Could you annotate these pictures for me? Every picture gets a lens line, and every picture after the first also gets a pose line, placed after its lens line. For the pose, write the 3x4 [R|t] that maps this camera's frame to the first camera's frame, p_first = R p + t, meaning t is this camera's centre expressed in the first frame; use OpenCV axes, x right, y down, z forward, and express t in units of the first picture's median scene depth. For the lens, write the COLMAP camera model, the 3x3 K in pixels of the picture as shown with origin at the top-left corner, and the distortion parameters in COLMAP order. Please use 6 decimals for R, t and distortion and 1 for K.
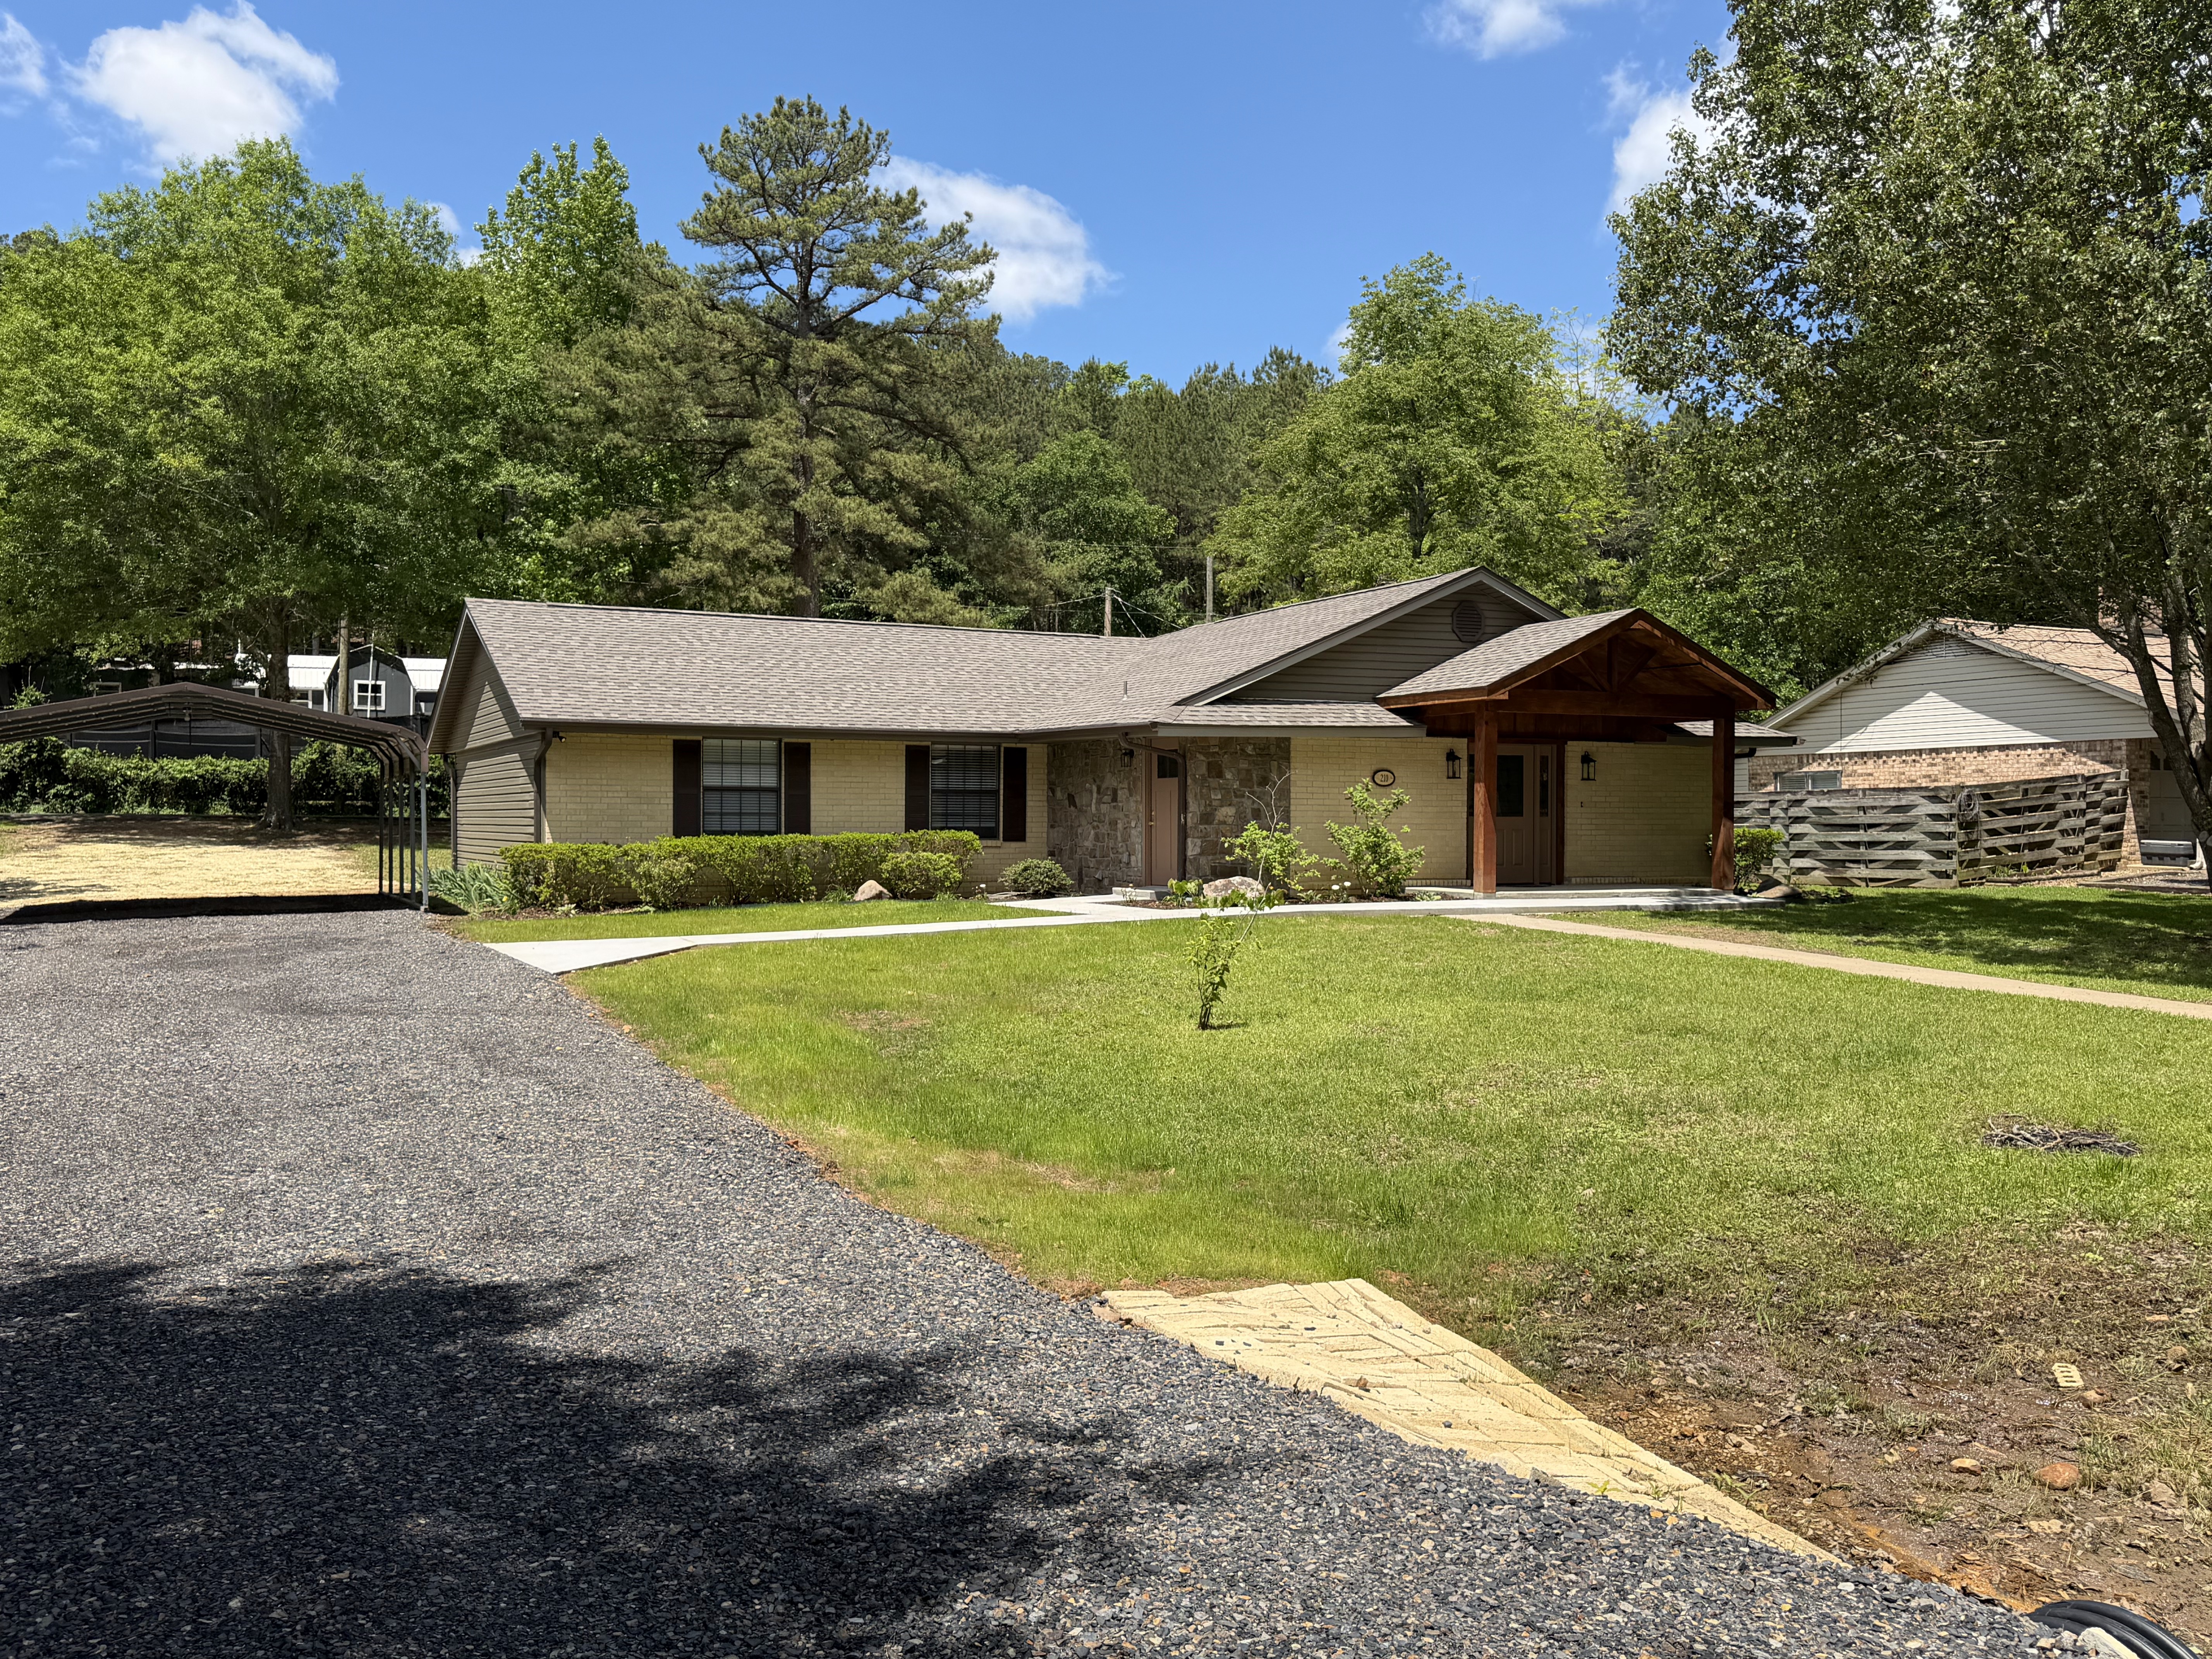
lens RADIAL K [[1872.6, 0, 1119.1], [0, 1872.6, 828.6], [0, 0, 1]] dist [0.178855, -0.369605]
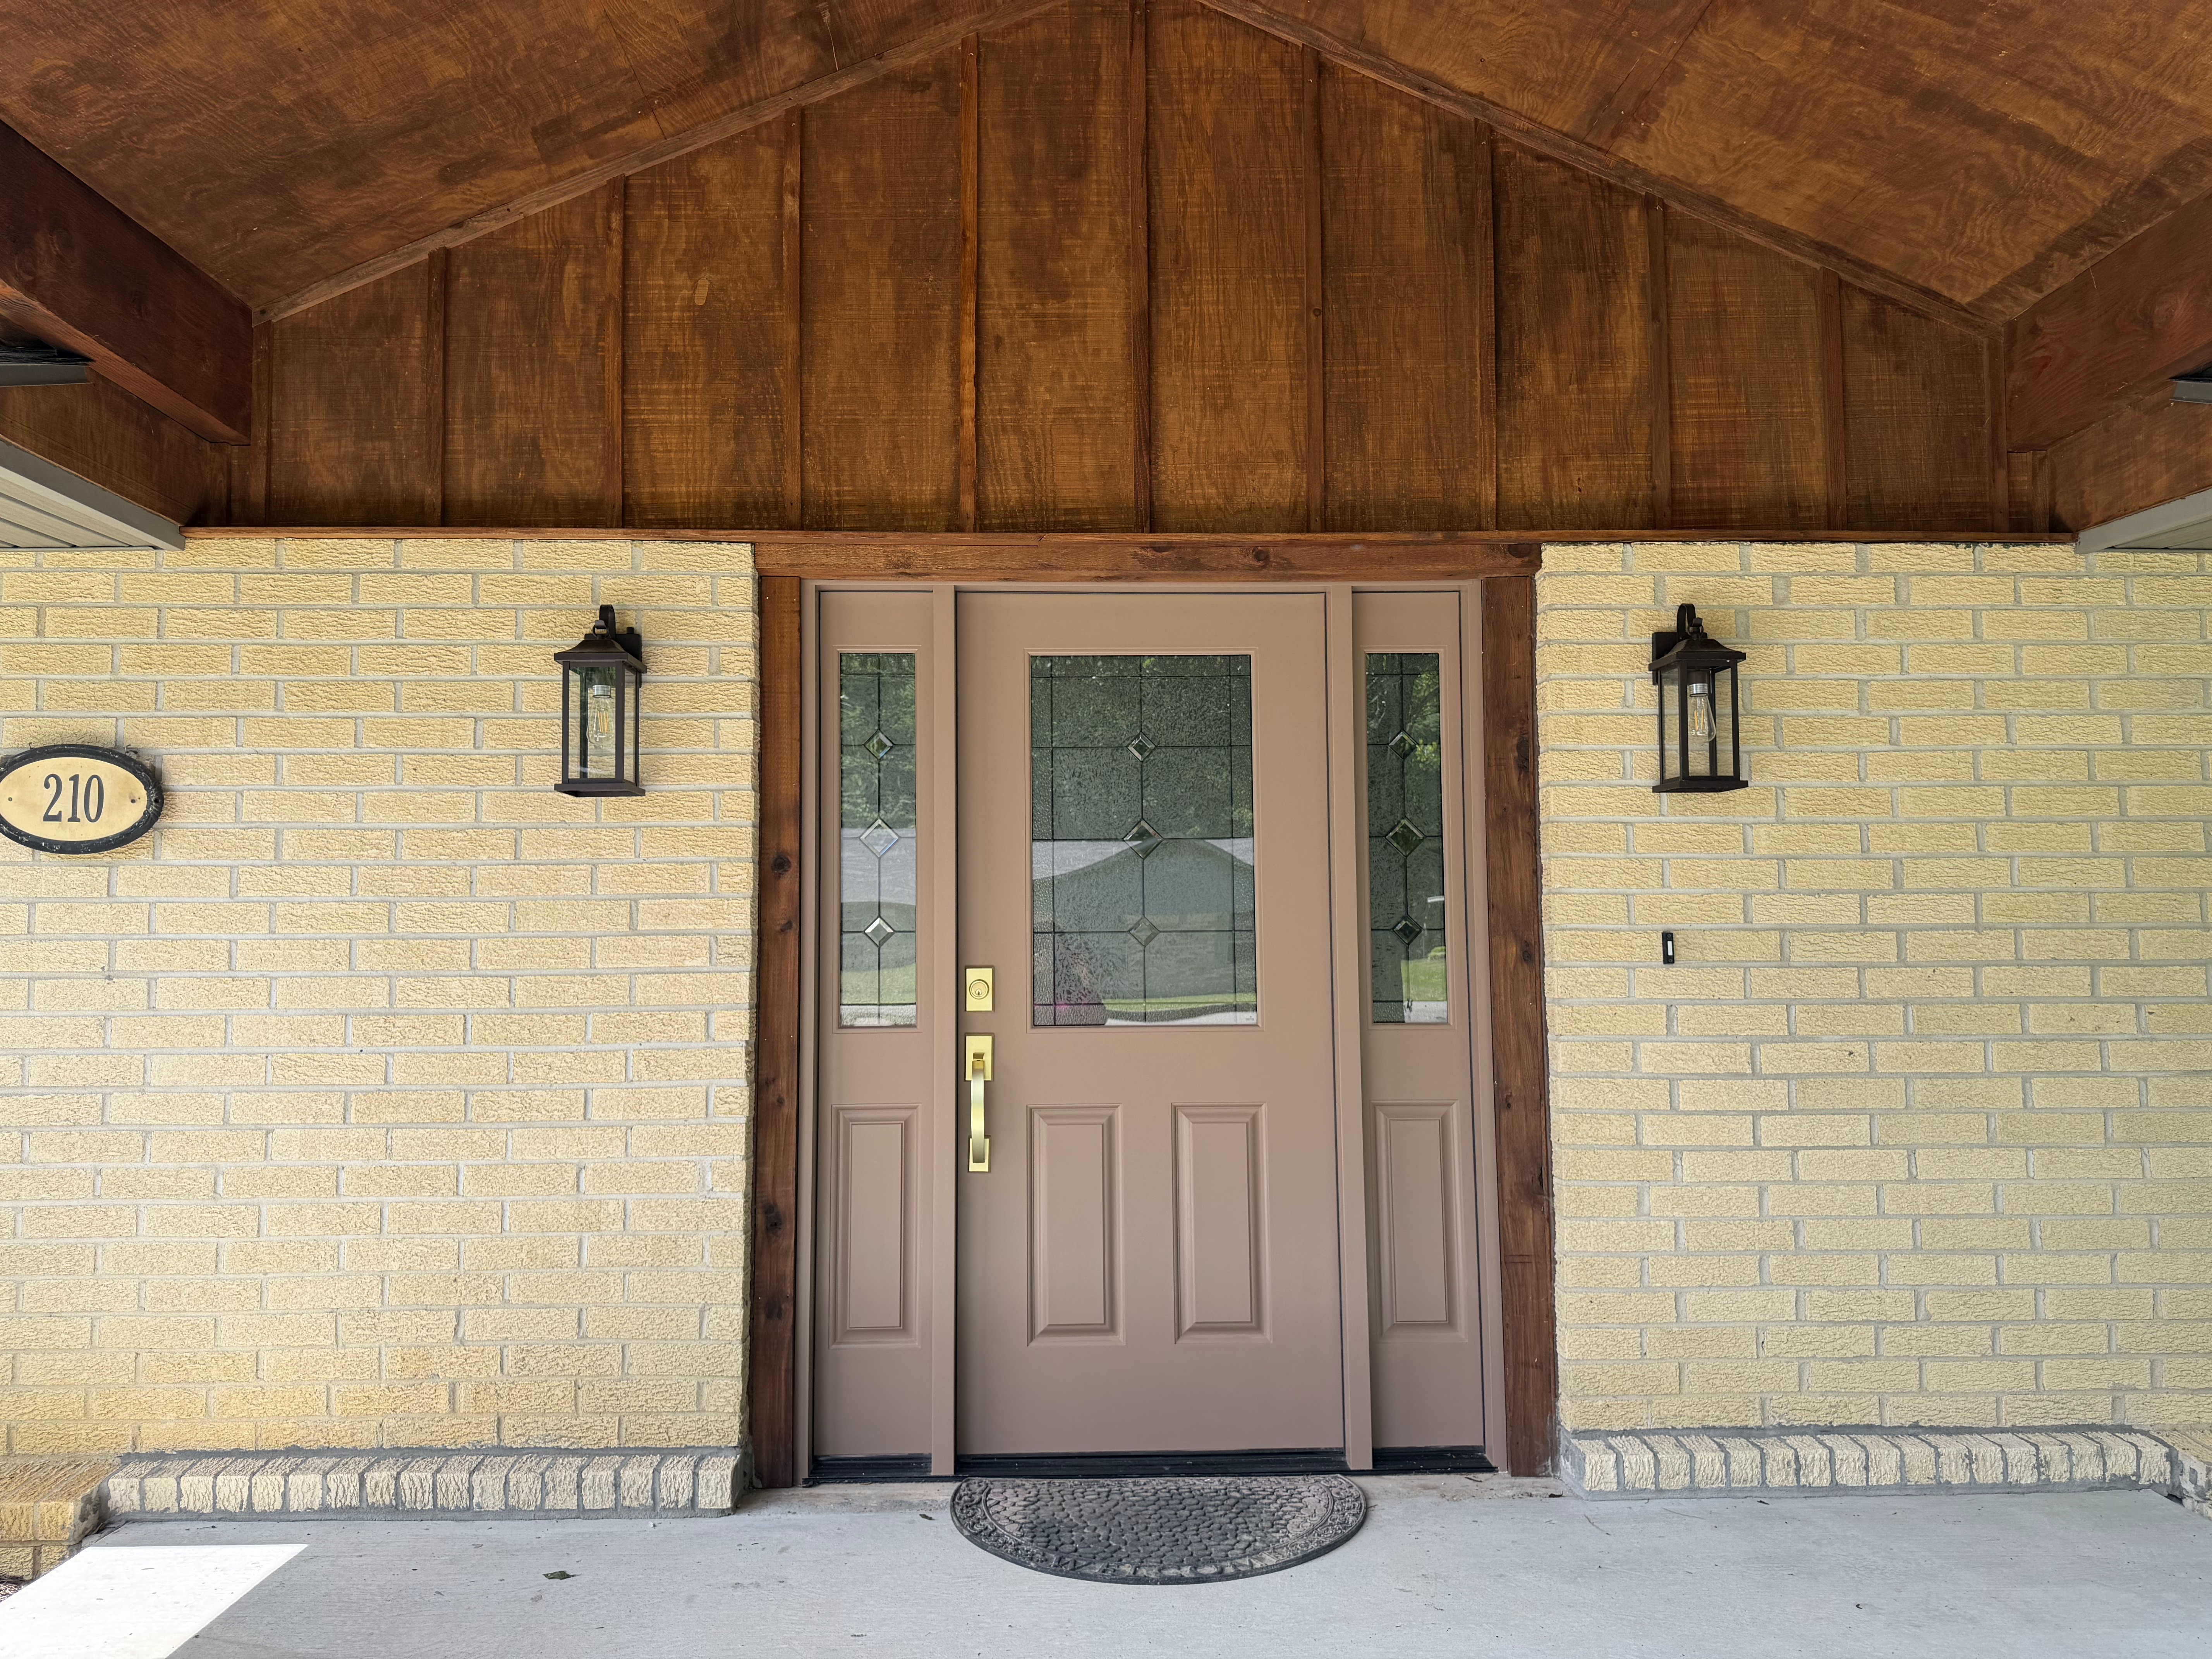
lens RADIAL K [[1591.7, 0, 1106.0], [0, 1591.7, 829.5], [0, 0, 1]] dist [0.039427, -0.000208]
pose [[0.905777, -0.041414, -0.421726, 0.261158], [0.007590, 0.996639, -0.081571, -0.011865], [0.423687, 0.070684, 0.903047, 0.867933]]
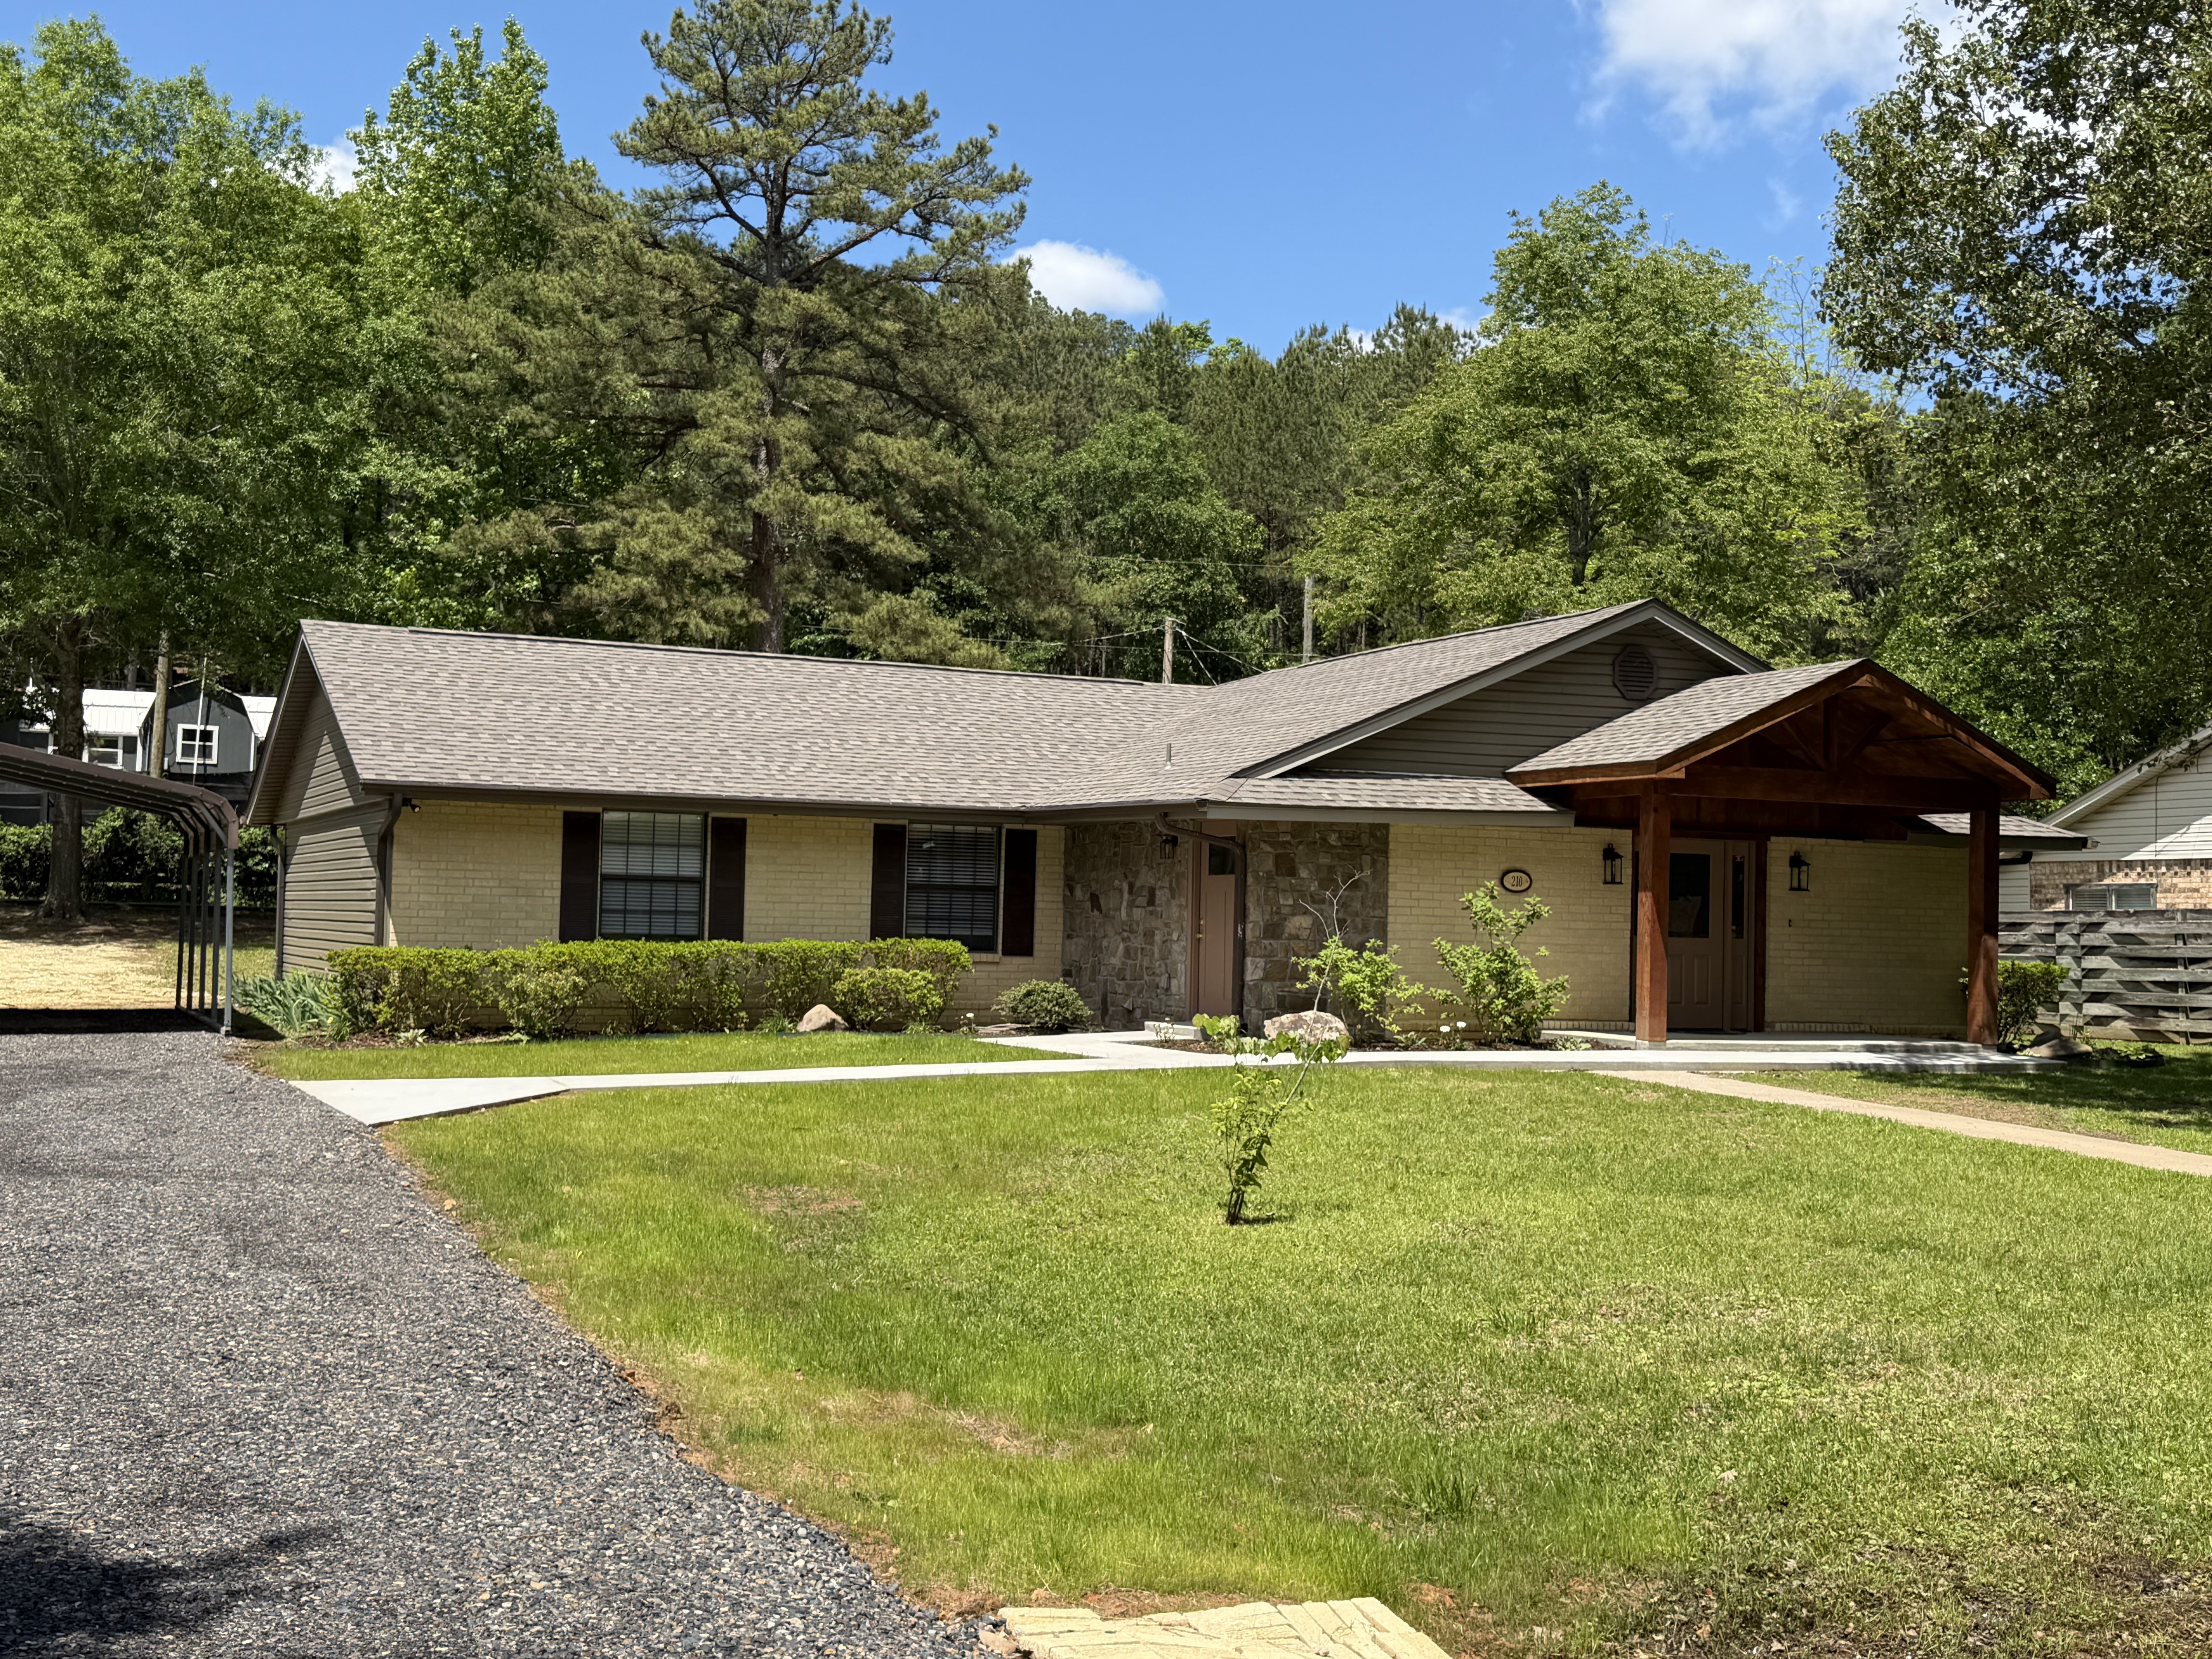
lens RADIAL K [[2500.0, 0, 1106.0], [0, 2500.0, 829.5], [0, 0, 1]] dist [0.177891, -0.391262]
pose [[0.999151, 0.019452, -0.036326, 0.014619], [-0.020983, 0.998886, -0.042271, -0.001987], [0.035463, 0.042998, 0.998446, 0.009130]]
